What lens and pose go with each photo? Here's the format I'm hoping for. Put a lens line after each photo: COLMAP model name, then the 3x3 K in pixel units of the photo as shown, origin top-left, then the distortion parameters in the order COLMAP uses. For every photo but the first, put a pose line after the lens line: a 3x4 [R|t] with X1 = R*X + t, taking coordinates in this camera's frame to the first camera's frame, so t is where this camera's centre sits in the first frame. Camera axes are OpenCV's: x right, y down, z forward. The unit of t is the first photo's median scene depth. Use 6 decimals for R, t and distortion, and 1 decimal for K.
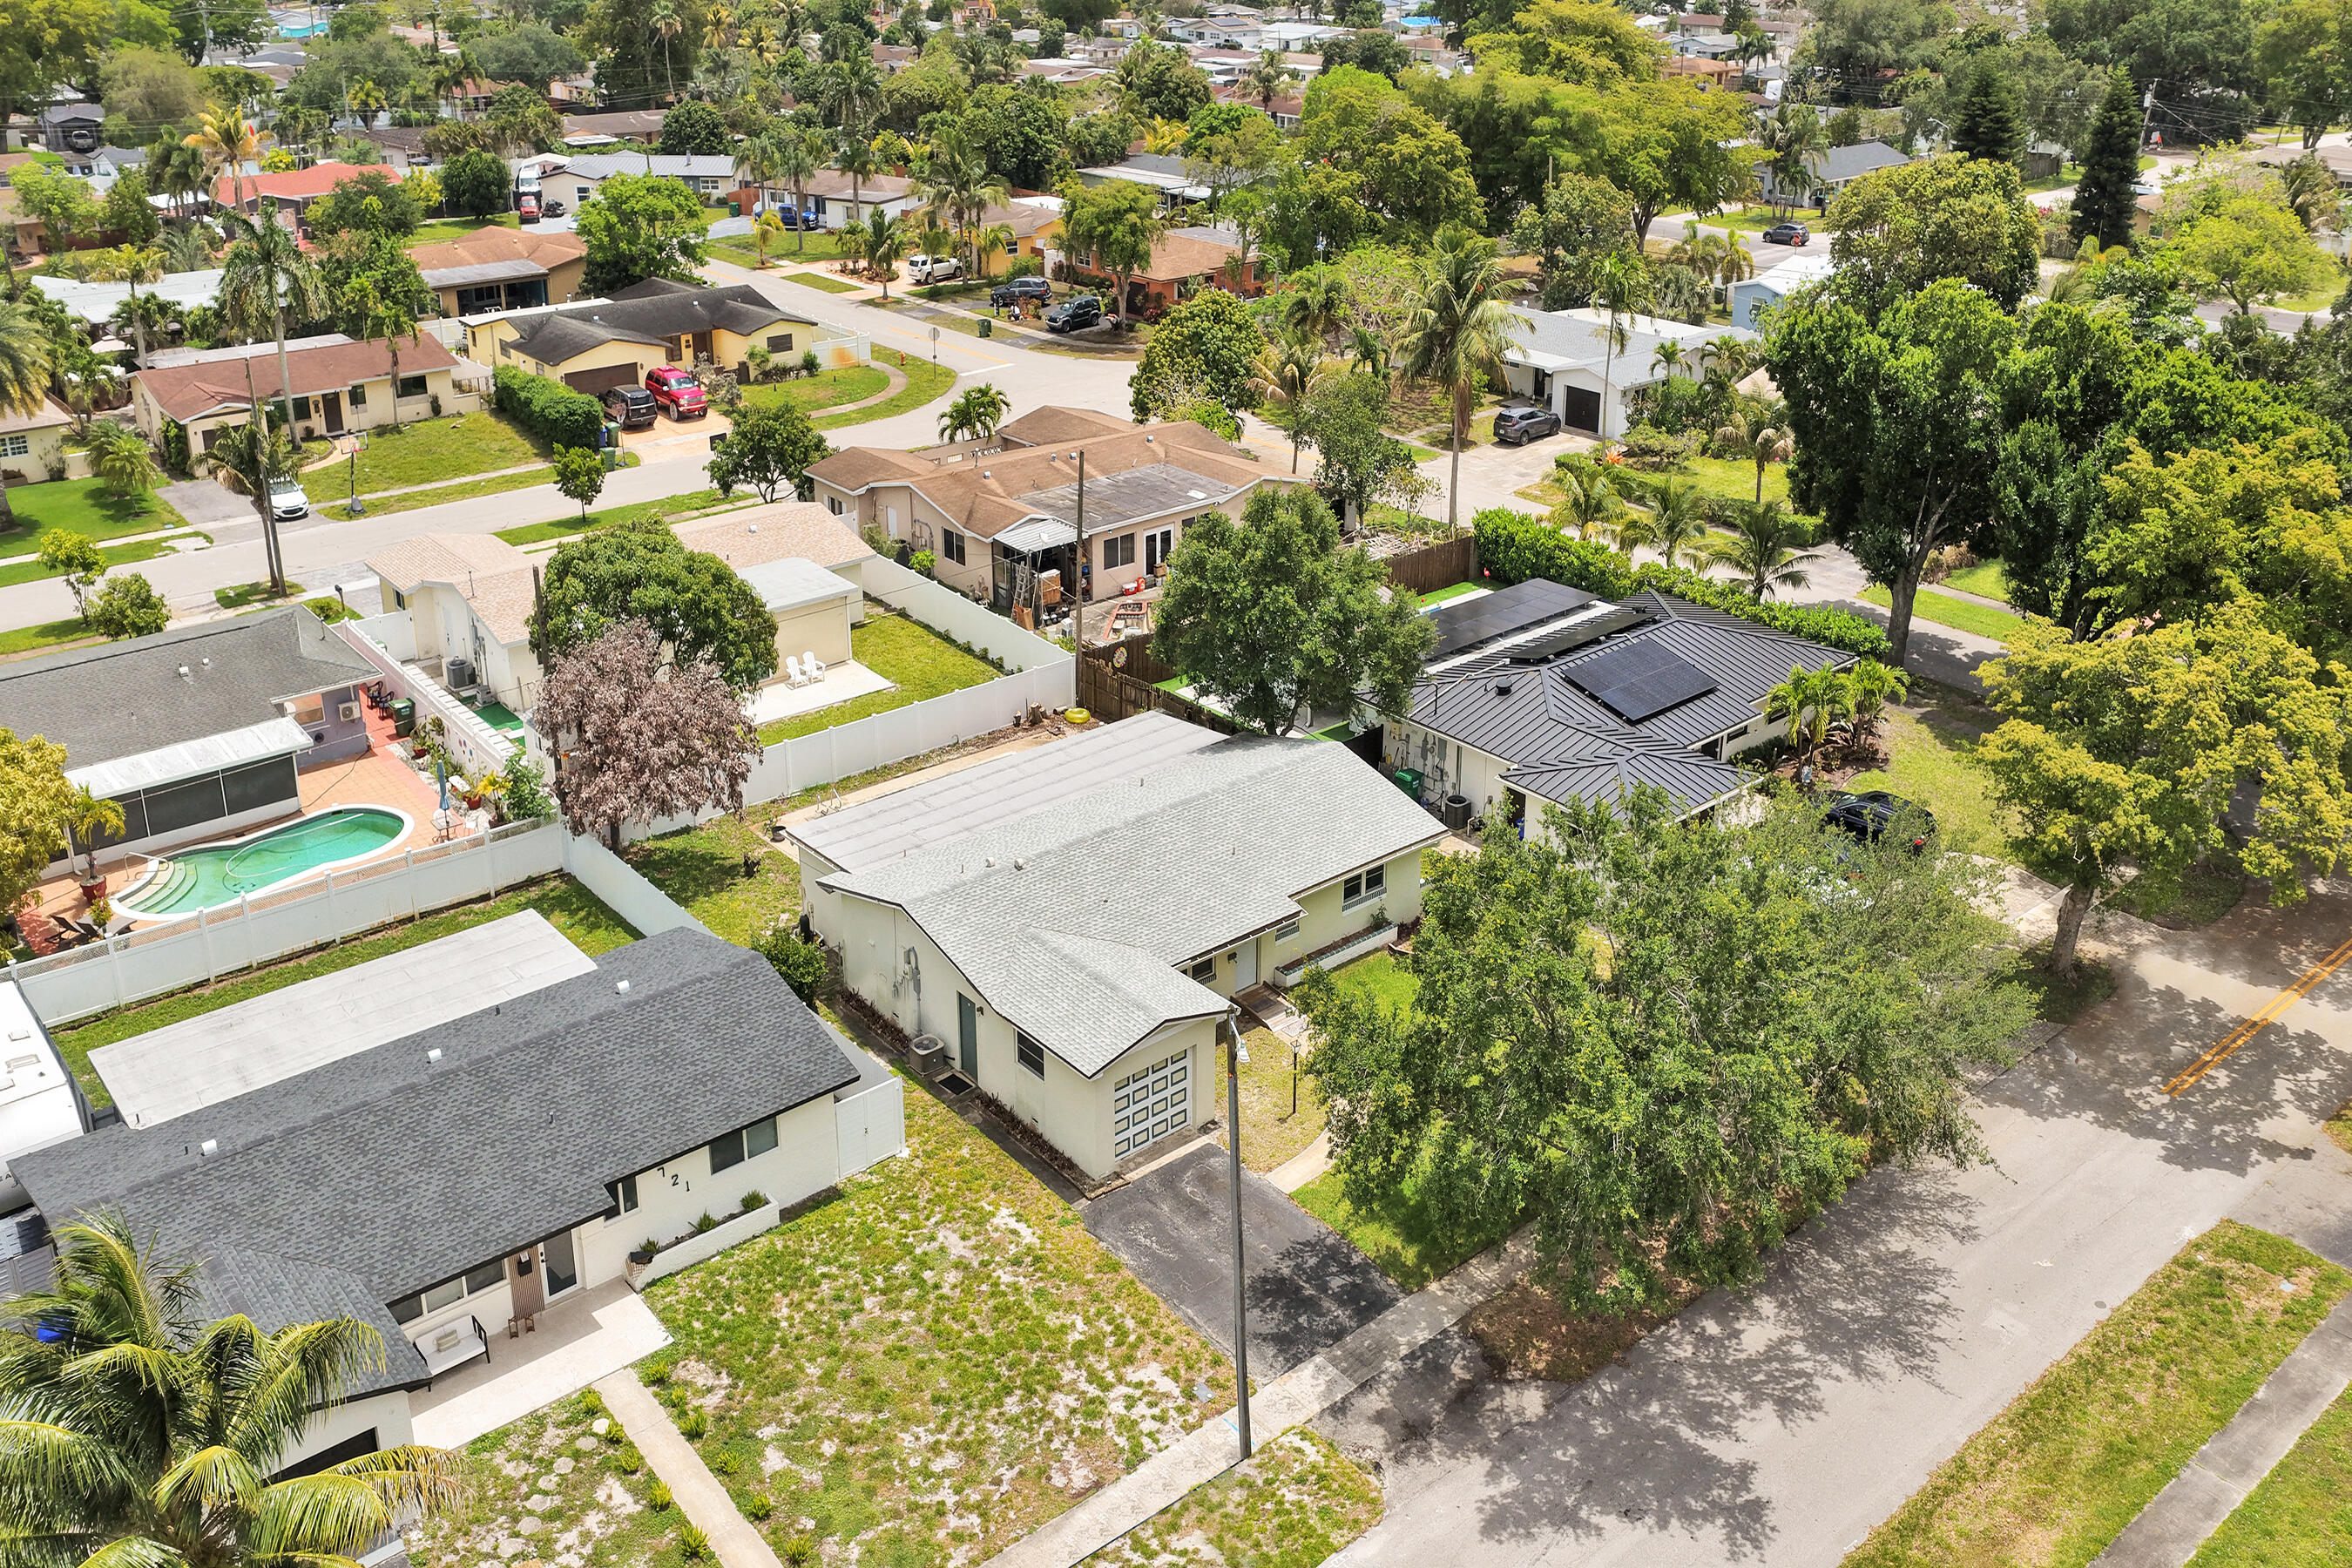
lens RADIAL K [[1967.5, 0, 1178.7], [0, 1967.5, 591.8], [0, 0, 1]] dist [-0.006265, 0.027997]
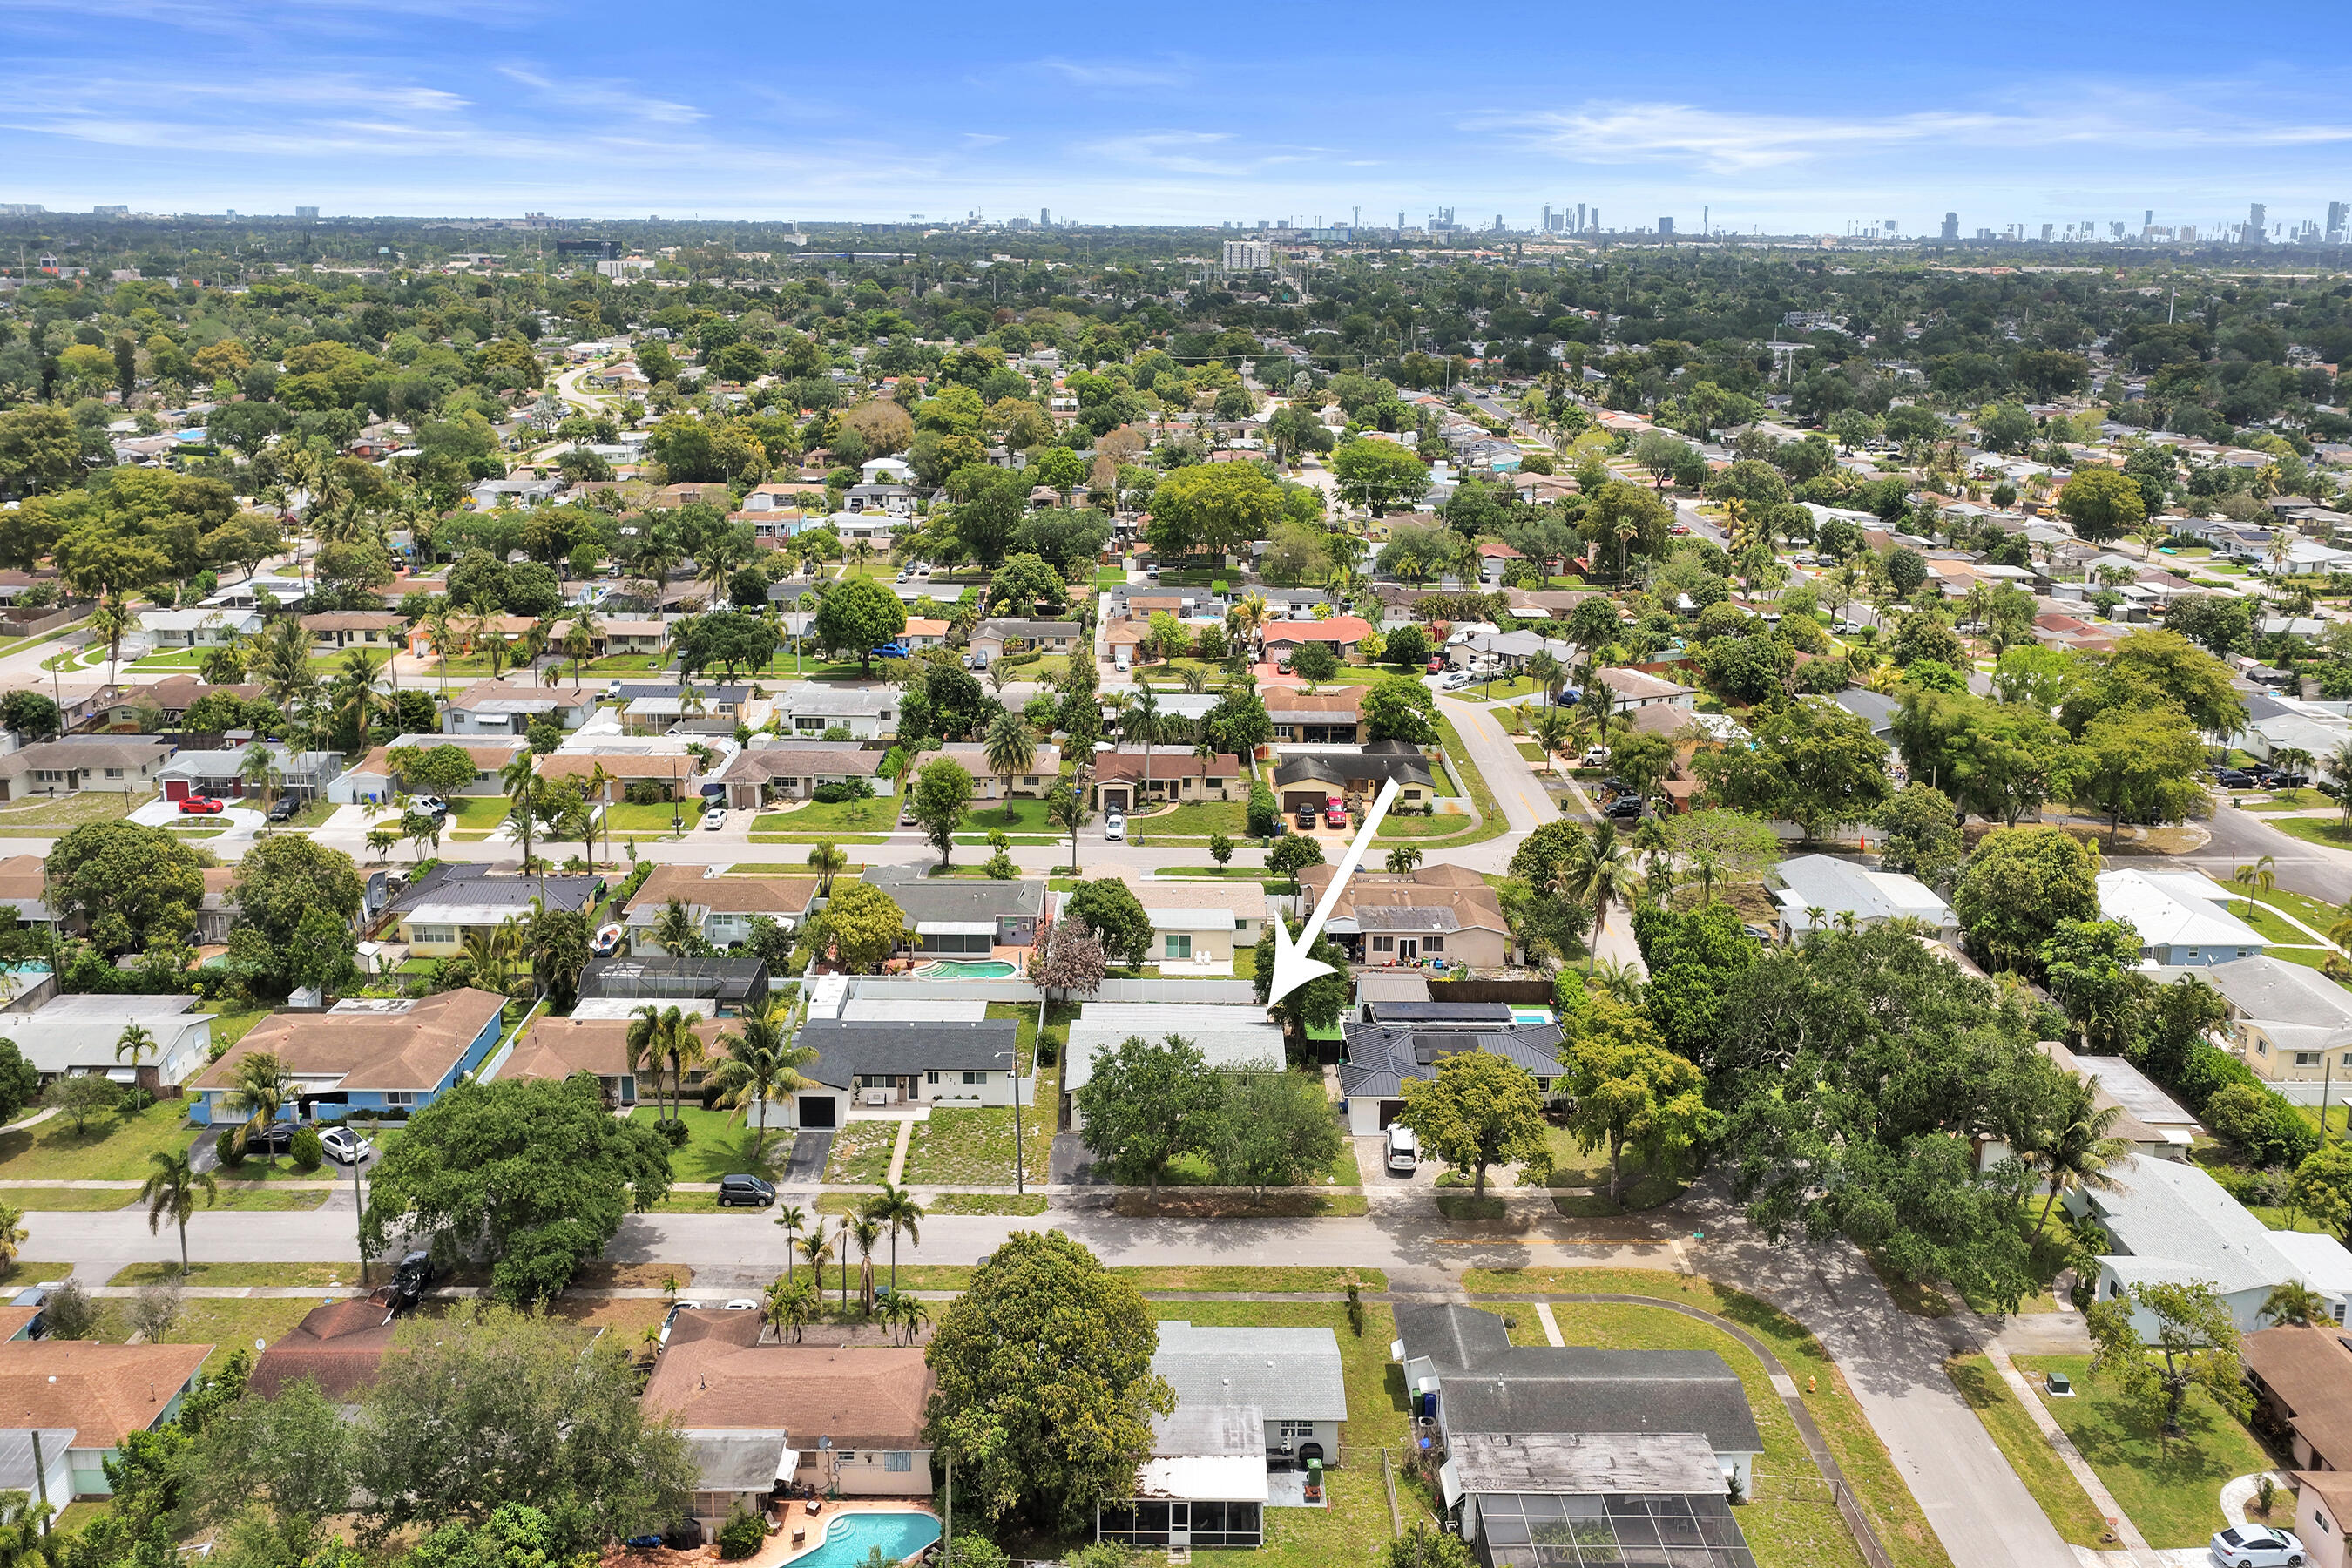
lens RADIAL K [[1927.0, 0, 1176.0], [0, 1927.0, 784.0], [0, 0, 1]] dist [0.003324, 0.004781]
pose [[0.775737, 0.188419, -0.602271, 0.907188], [-0.227468, 0.973716, 0.011642, -0.145971], [0.588634, 0.127966, 0.798207, -0.676589]]
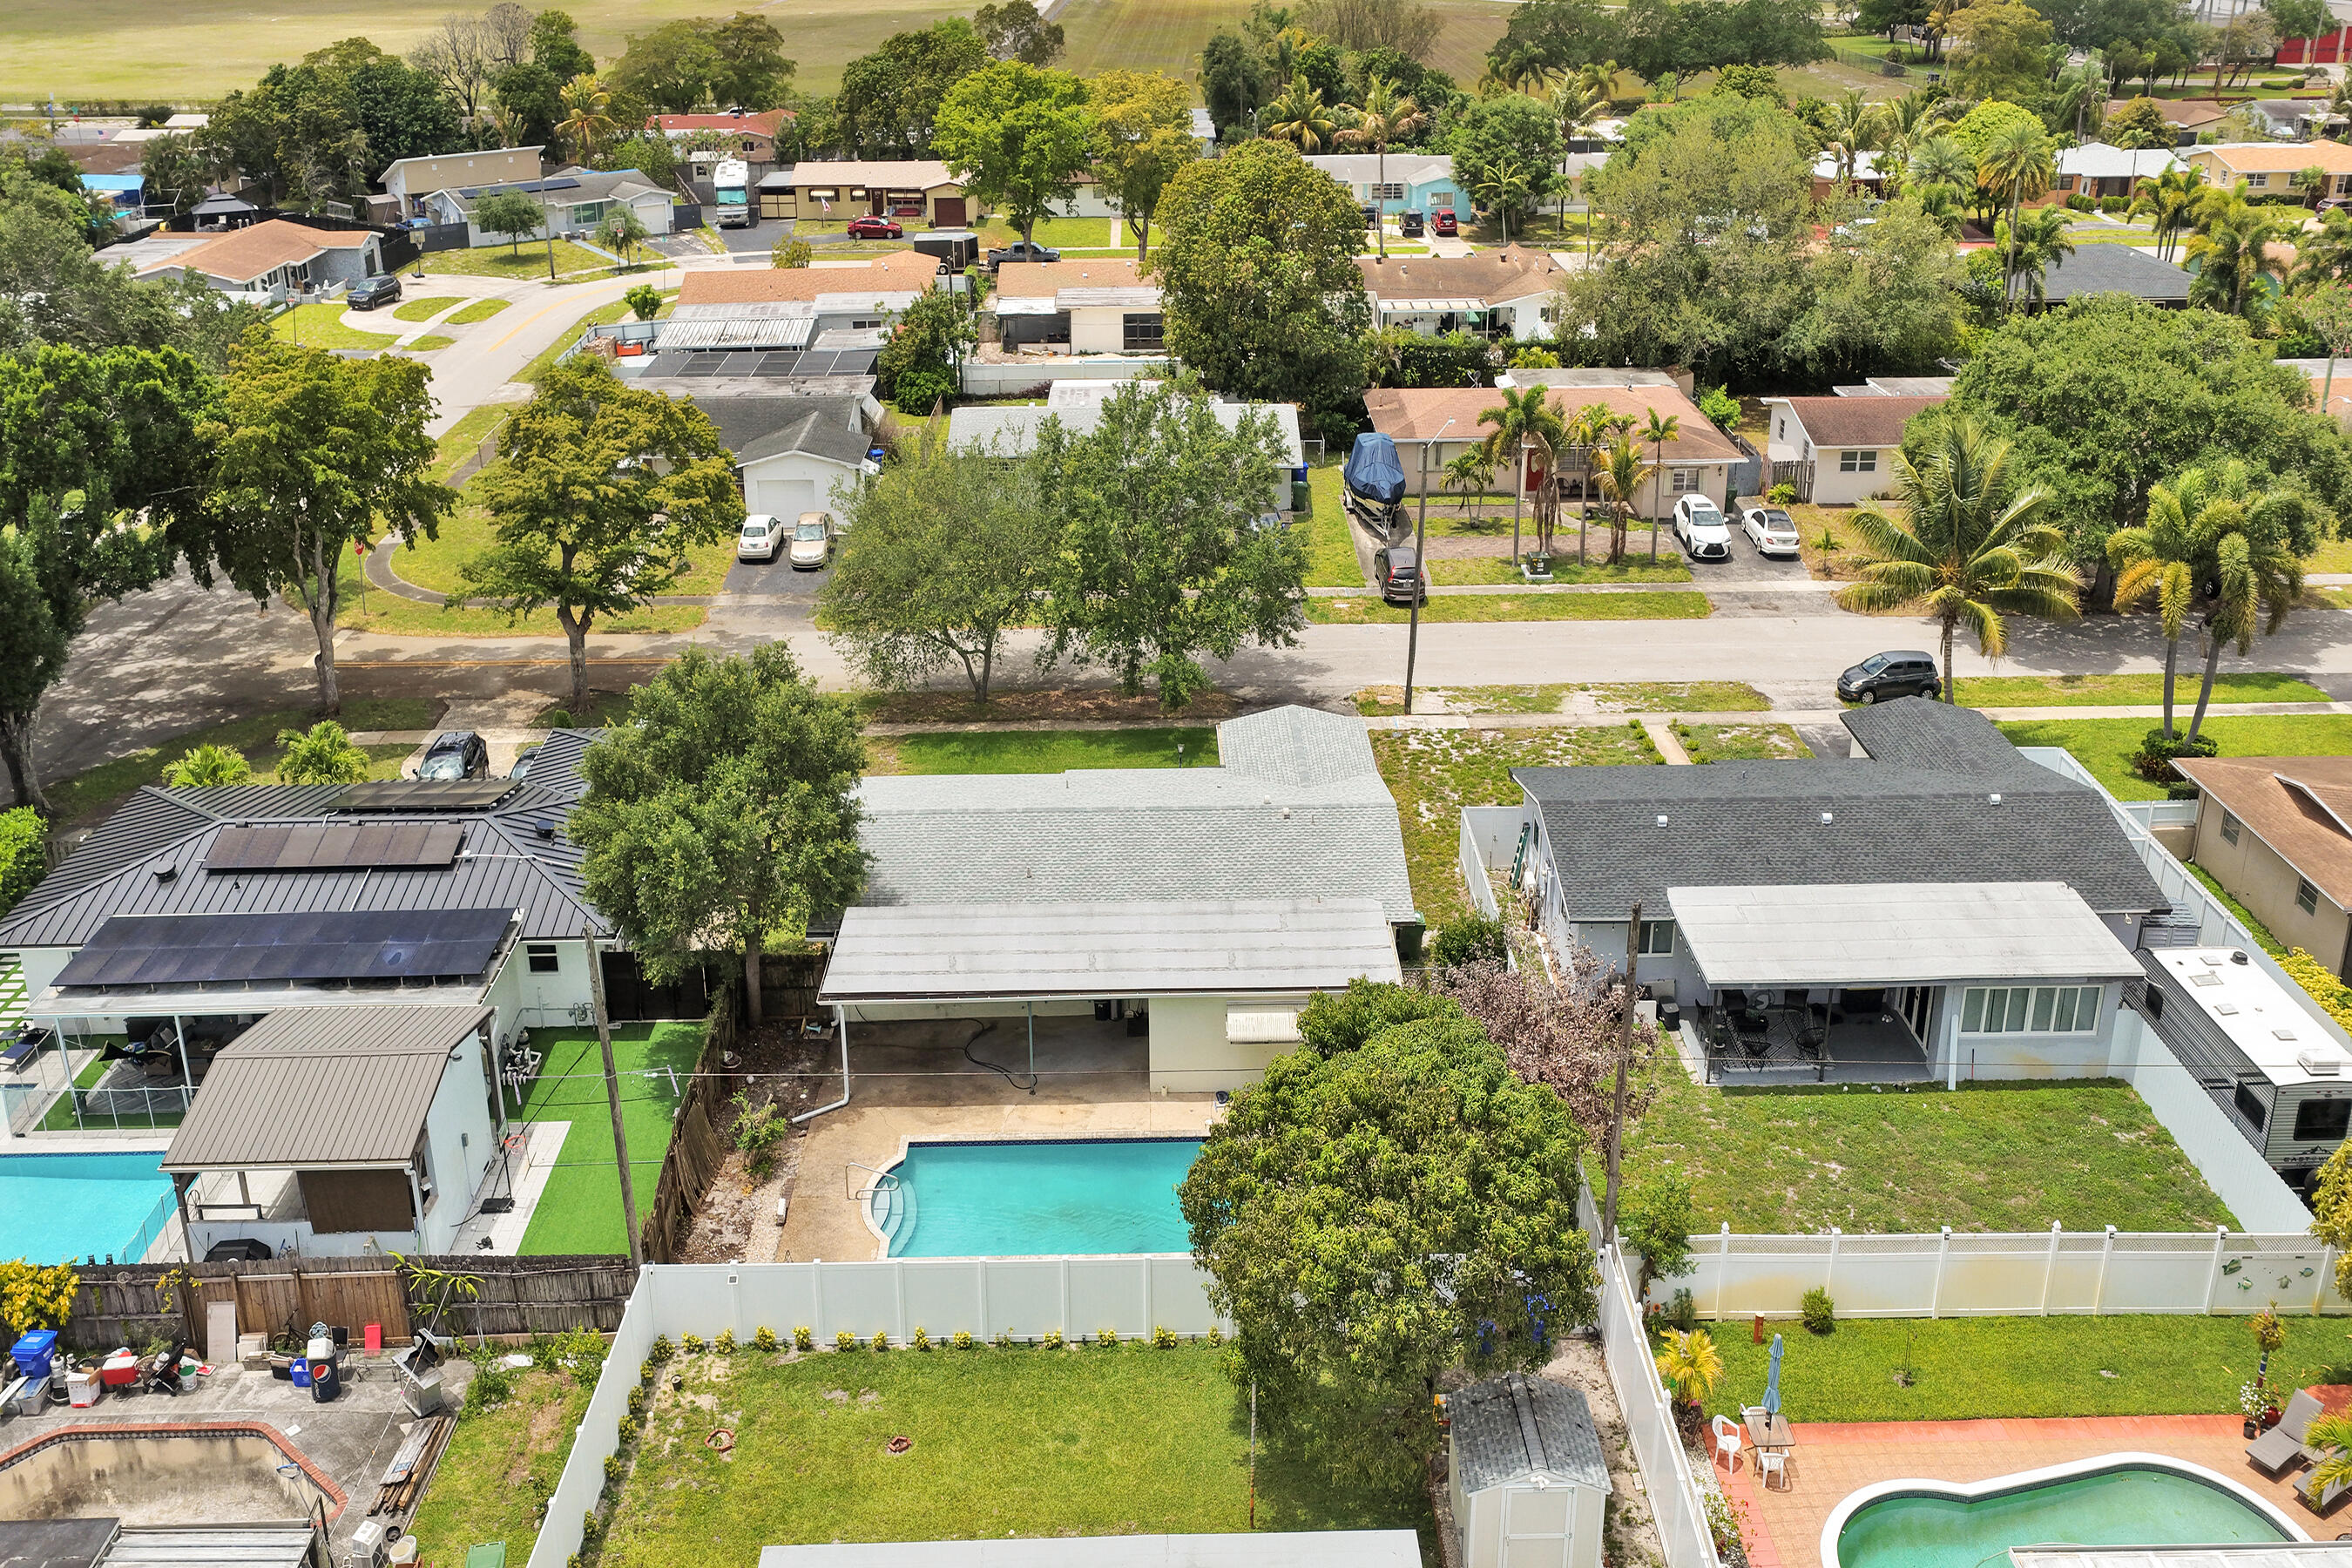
lens RADIAL K [[1967.5, 0, 1178.7], [0, 1967.5, 591.8], [0, 0, 1]] dist [-0.006265, 0.027997]
pose [[-0.779033, -0.218025, 0.587854, -0.374242], [0.221130, 0.781799, 0.583002, -0.334244], [-0.586693, 0.584170, -0.560836, 0.912258]]
